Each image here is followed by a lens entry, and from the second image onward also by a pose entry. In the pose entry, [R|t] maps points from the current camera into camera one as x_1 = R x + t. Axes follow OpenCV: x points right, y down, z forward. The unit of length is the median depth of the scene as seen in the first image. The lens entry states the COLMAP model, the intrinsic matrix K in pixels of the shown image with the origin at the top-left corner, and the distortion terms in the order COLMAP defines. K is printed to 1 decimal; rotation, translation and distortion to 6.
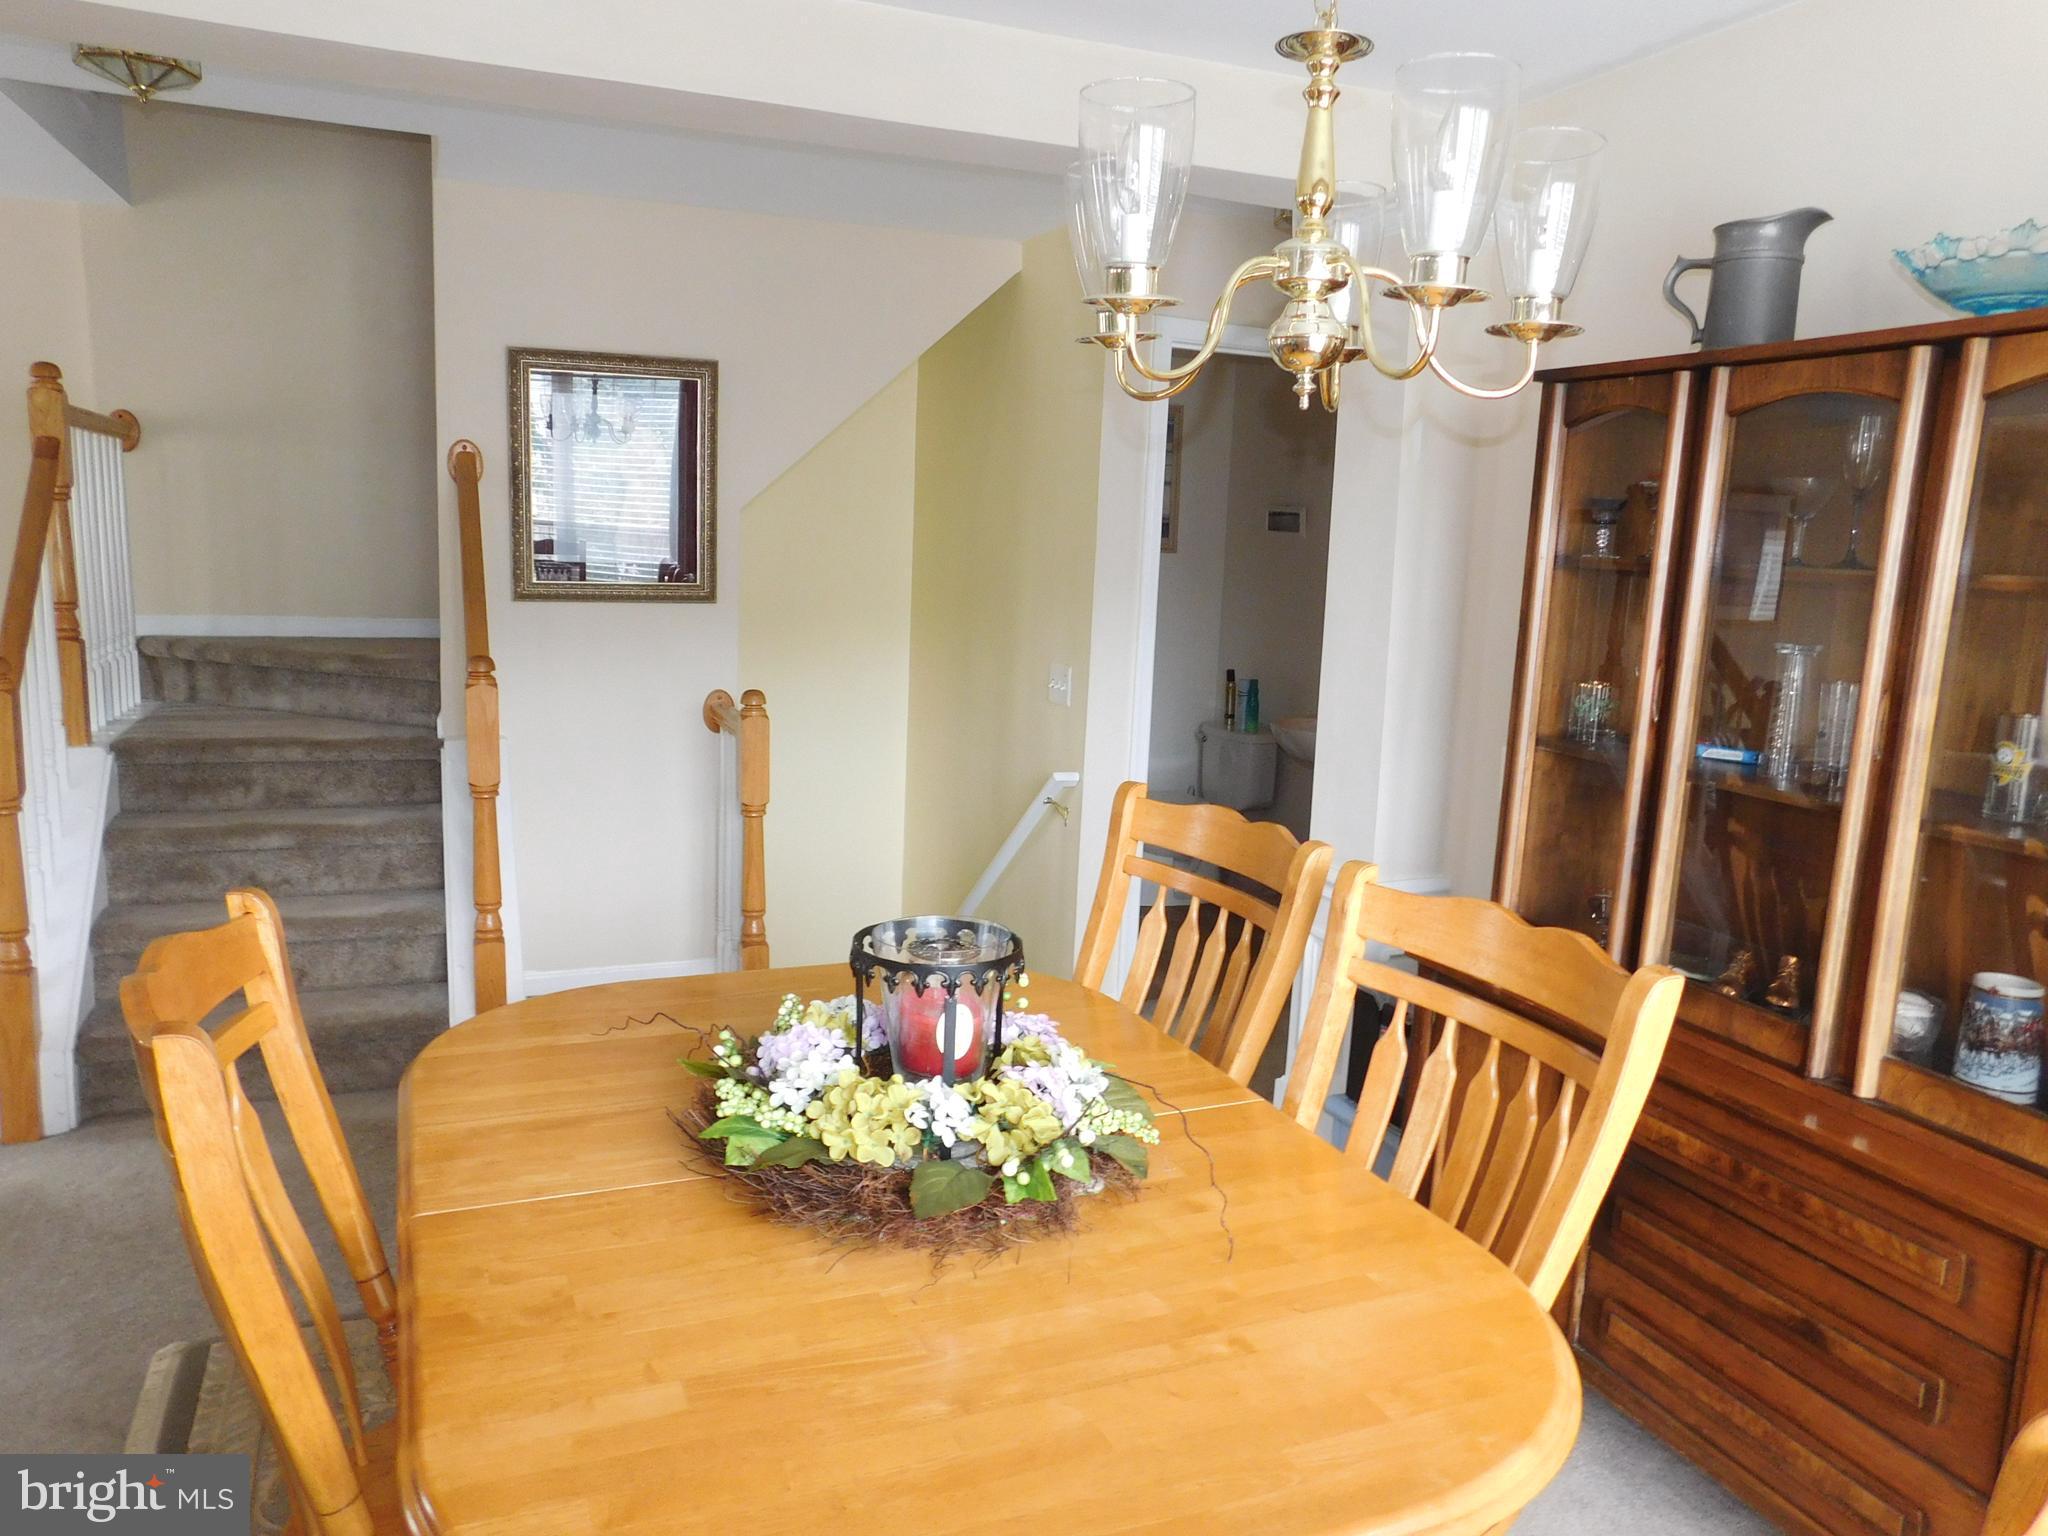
lens RADIAL K [[1449.9, 0, 1018.9], [0, 1449.9, 766.8], [0, 0, 1]] dist [-0.056619, 0.069496]
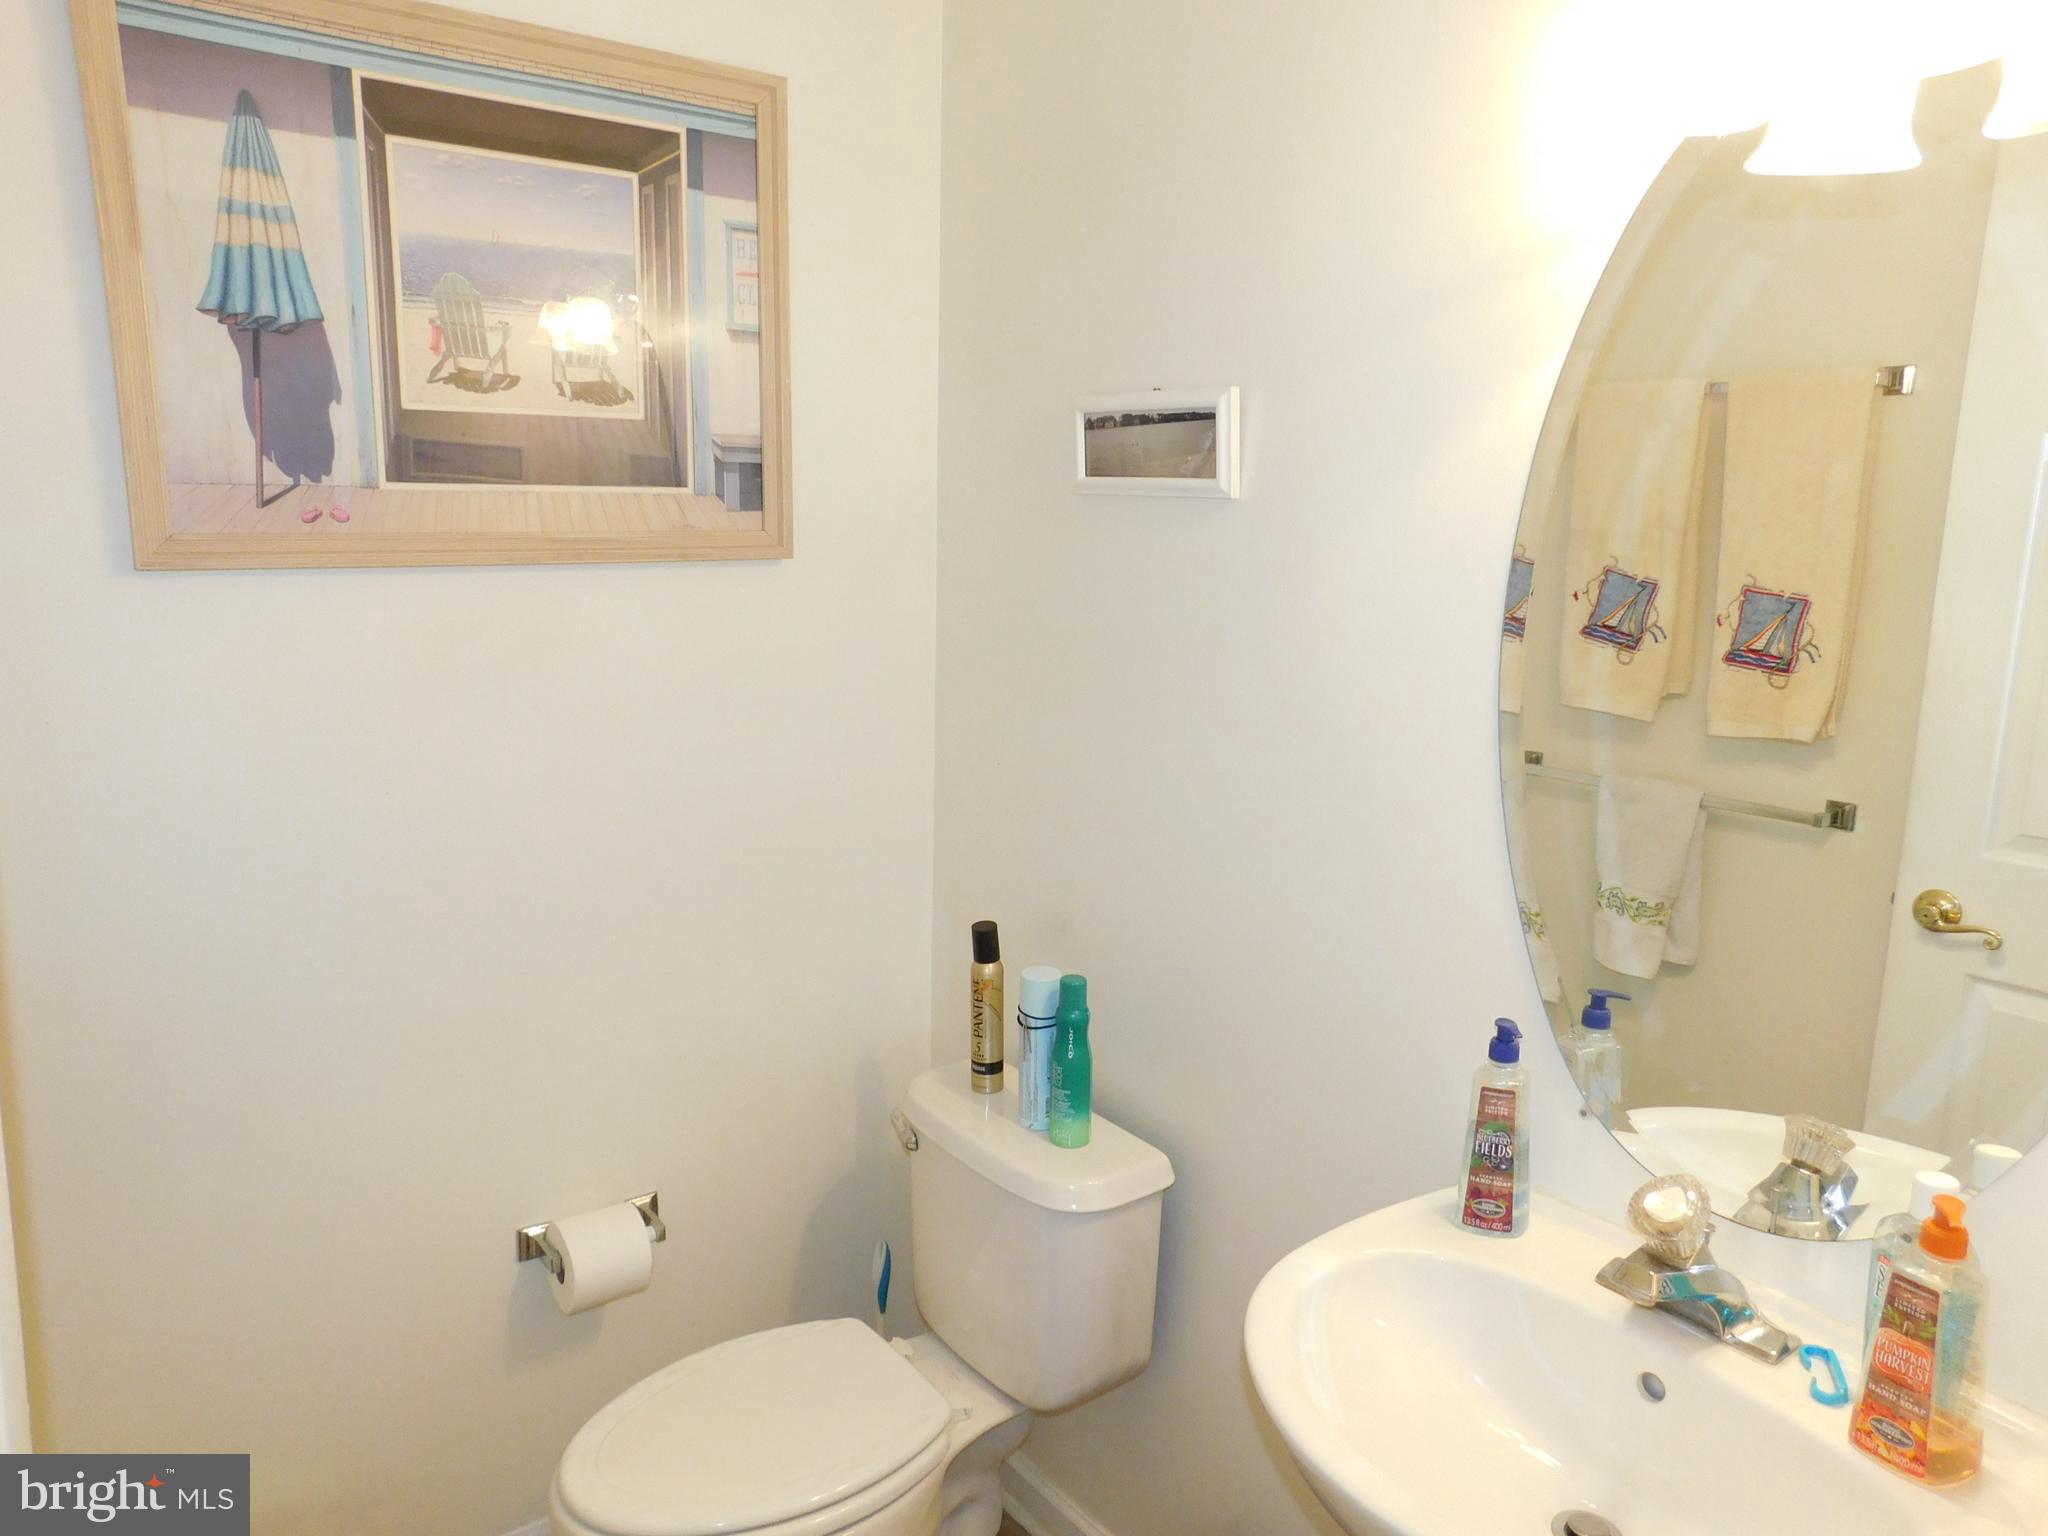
lens RADIAL K [[1378.1, 0, 1017.4], [0, 1378.1, 762.4], [0, 0, 1]] dist [-0.061210, 0.062401]
pose [[0.967942, -0.065613, 0.242452, 0.084423], [0.060497, 0.997762, 0.028494, -0.112202], [-0.243779, -0.012913, 0.969745, 0.718824]]
